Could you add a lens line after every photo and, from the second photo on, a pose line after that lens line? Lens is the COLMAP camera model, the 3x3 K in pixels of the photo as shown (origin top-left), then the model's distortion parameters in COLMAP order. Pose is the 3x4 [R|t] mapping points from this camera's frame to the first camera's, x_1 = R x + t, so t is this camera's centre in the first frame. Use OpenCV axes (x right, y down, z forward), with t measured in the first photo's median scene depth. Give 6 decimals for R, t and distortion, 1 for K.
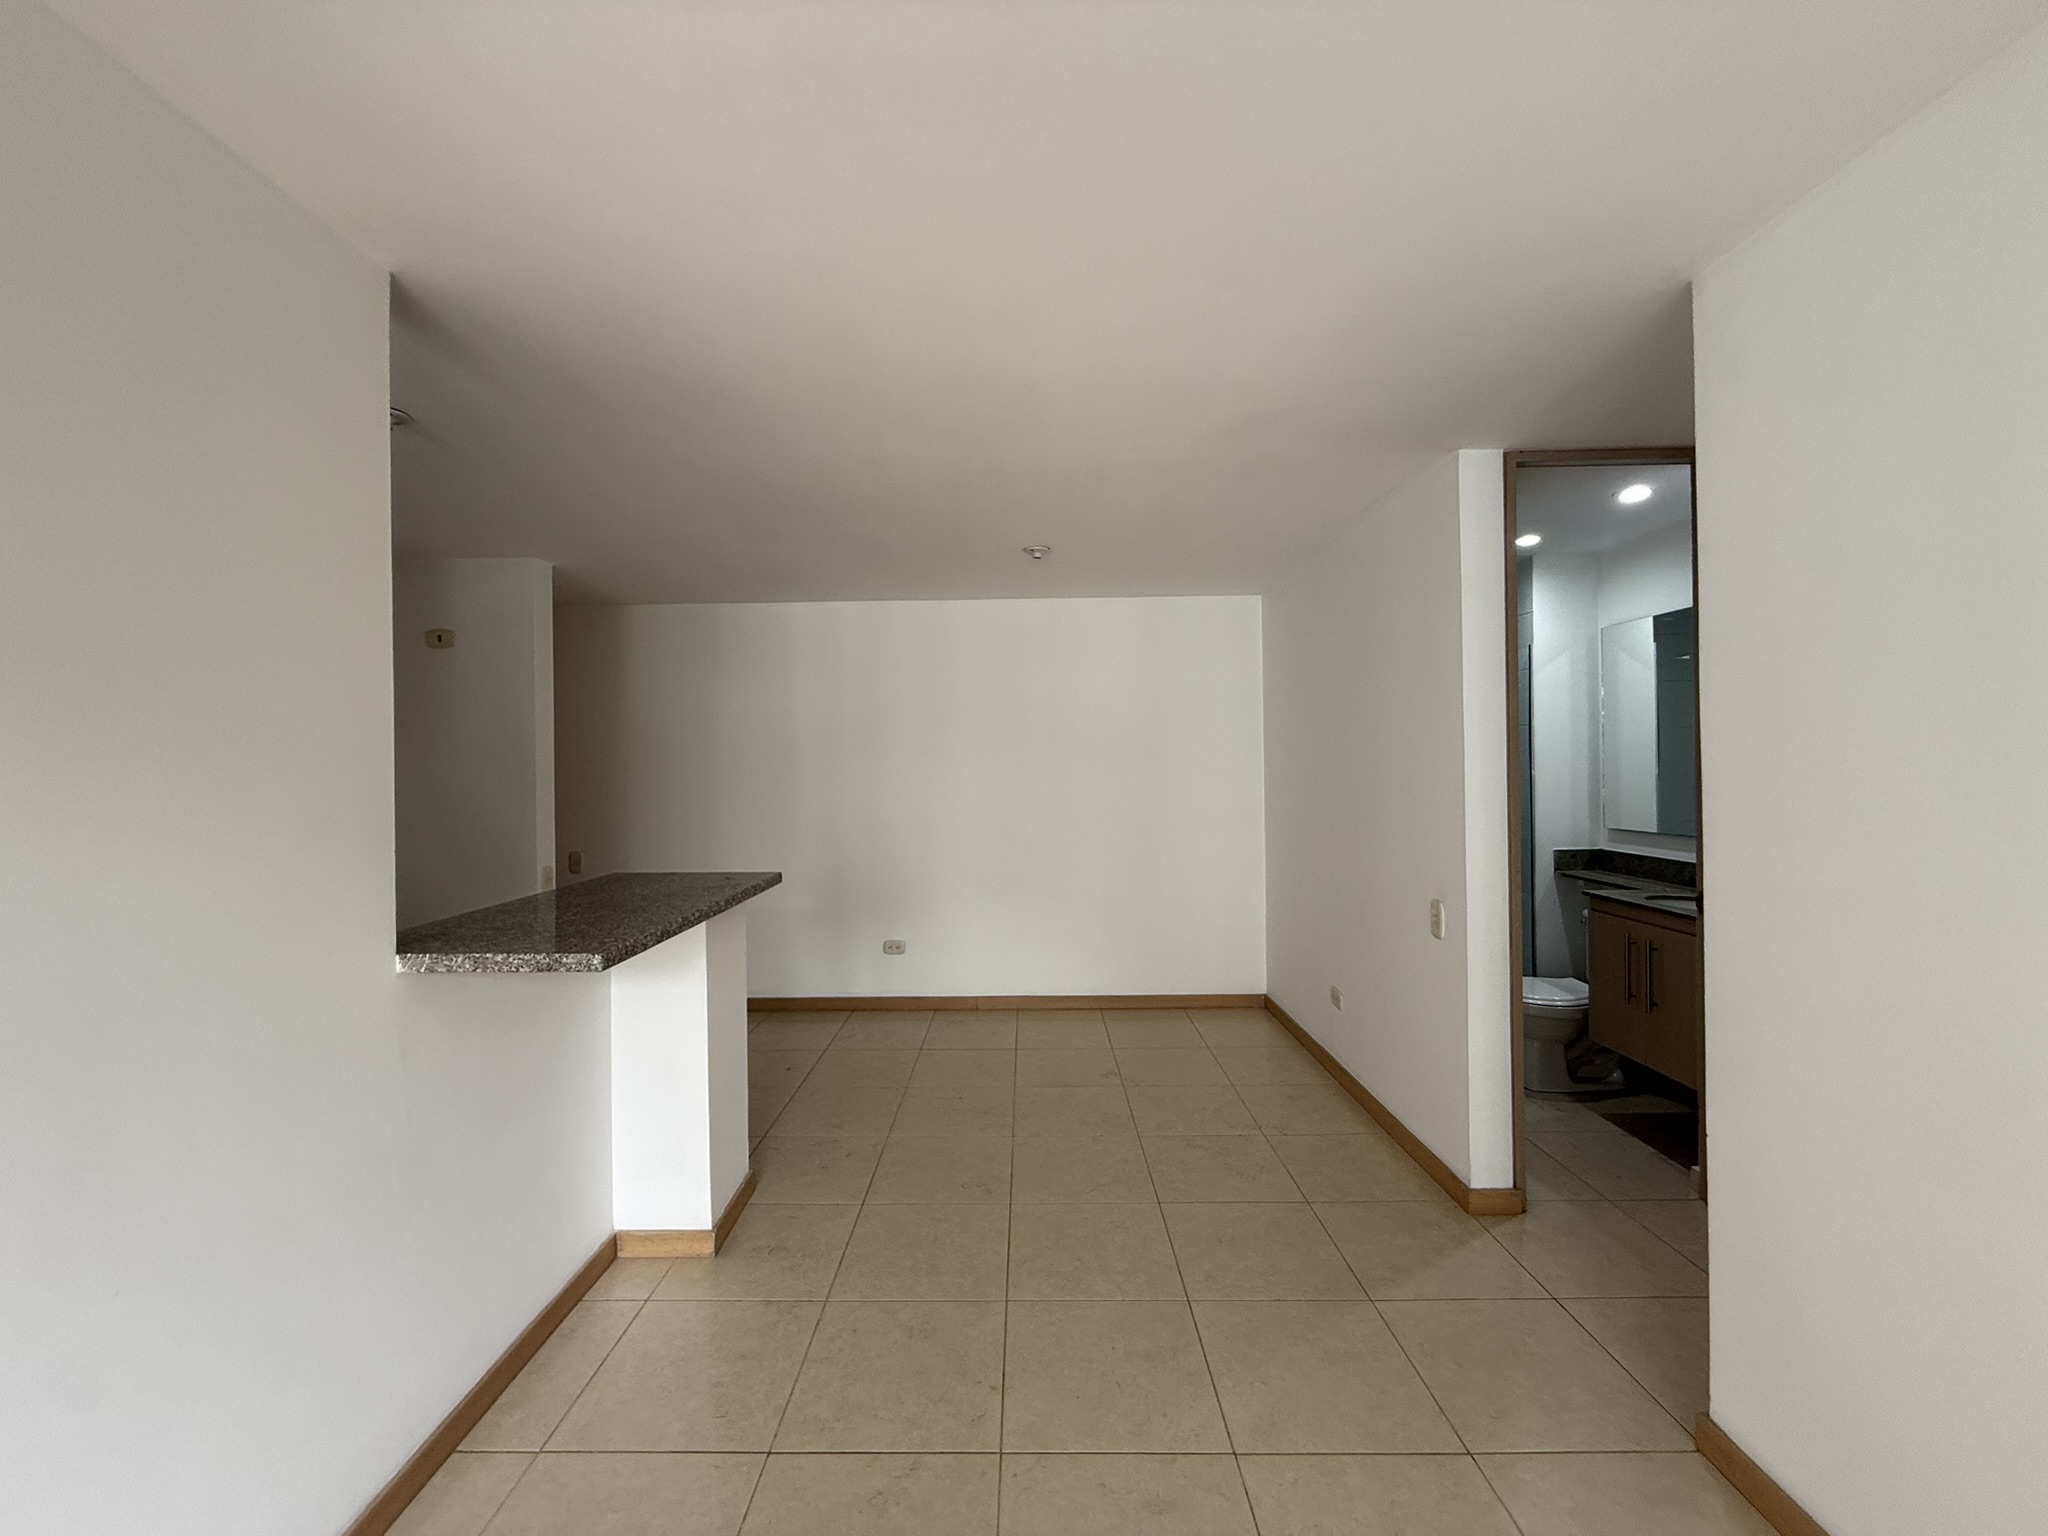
lens RADIAL K [[814.0, 0, 1024.7], [0, 814.0, 765.1], [0, 0, 1]] dist [-0.001284, -0.000479]
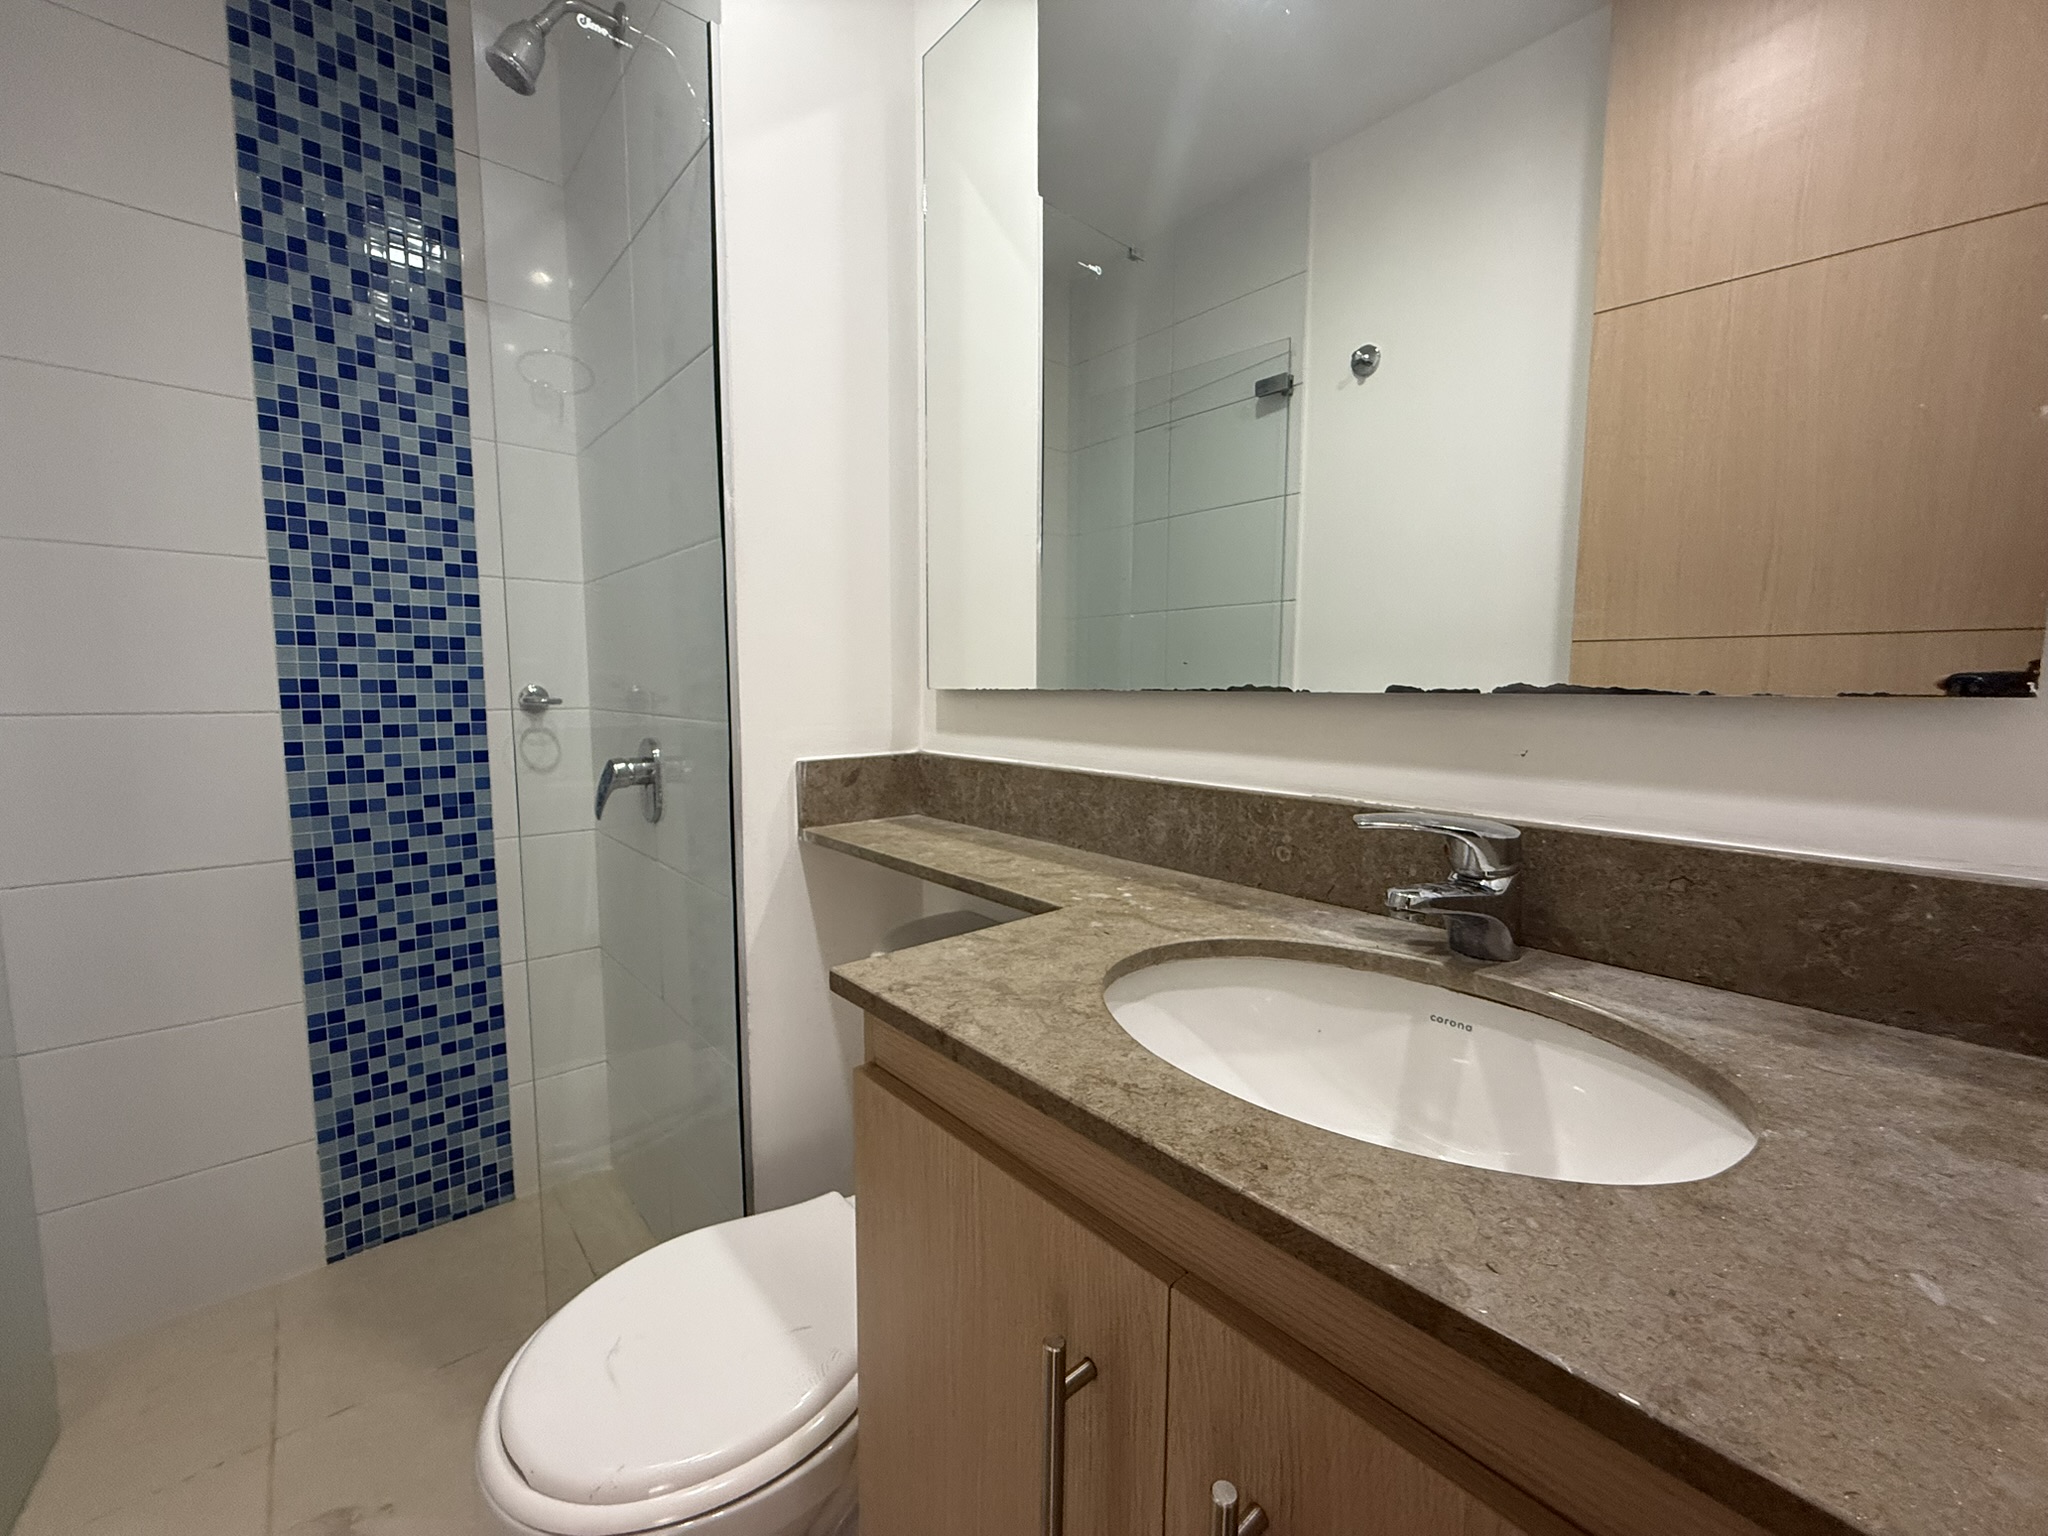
lens RADIAL K [[814.0, 0, 1020.7], [0, 814.0, 762.6], [0, 0, 1]] dist [-0.001284, -0.000479]
pose [[0.743611, -0.060576, 0.665862, 0.508282], [-0.013500, 0.994324, 0.105533, 0.070832], [-0.668476, -0.087465, 0.738573, 0.714028]]
